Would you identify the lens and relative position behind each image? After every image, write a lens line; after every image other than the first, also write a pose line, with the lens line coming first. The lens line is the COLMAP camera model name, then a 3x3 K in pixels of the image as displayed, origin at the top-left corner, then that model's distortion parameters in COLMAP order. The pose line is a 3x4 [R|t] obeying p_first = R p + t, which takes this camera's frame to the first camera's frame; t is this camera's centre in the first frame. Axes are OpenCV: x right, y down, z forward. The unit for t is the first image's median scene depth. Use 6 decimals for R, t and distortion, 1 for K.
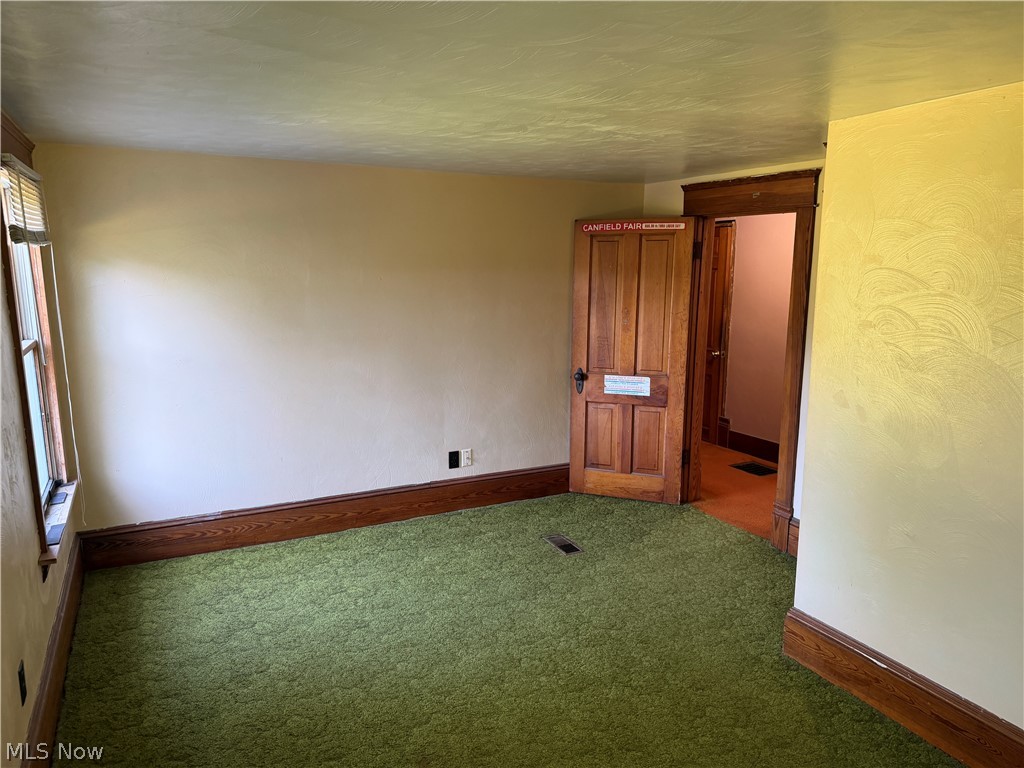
lens RADIAL K [[714.3, 0, 512.9], [0, 714.3, 380.1], [0, 0, 1]] dist [0.044576, -0.062975]
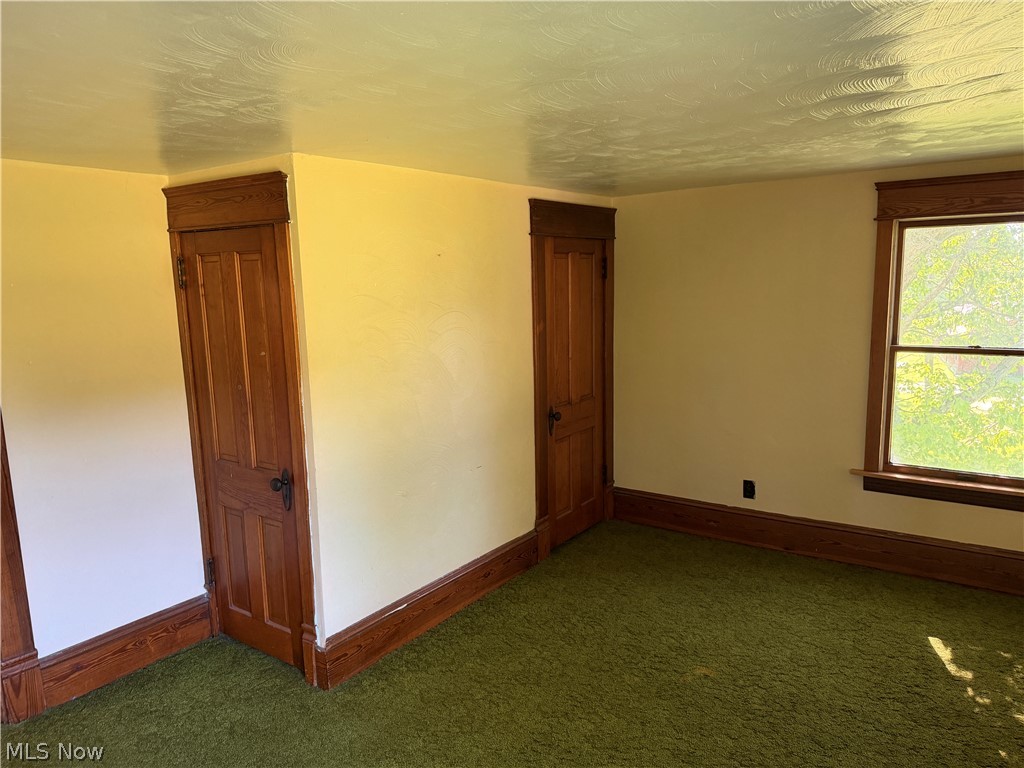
lens RADIAL K [[714.3, 0, 511.3], [0, 714.3, 392.8], [0, 0, 1]] dist [0.044576, -0.062975]
pose [[-0.461134, -0.134631, 0.877057, -0.675225], [0.179734, 0.953761, 0.240905, -0.248578], [-0.868937, 0.268726, -0.415614, 1.351389]]
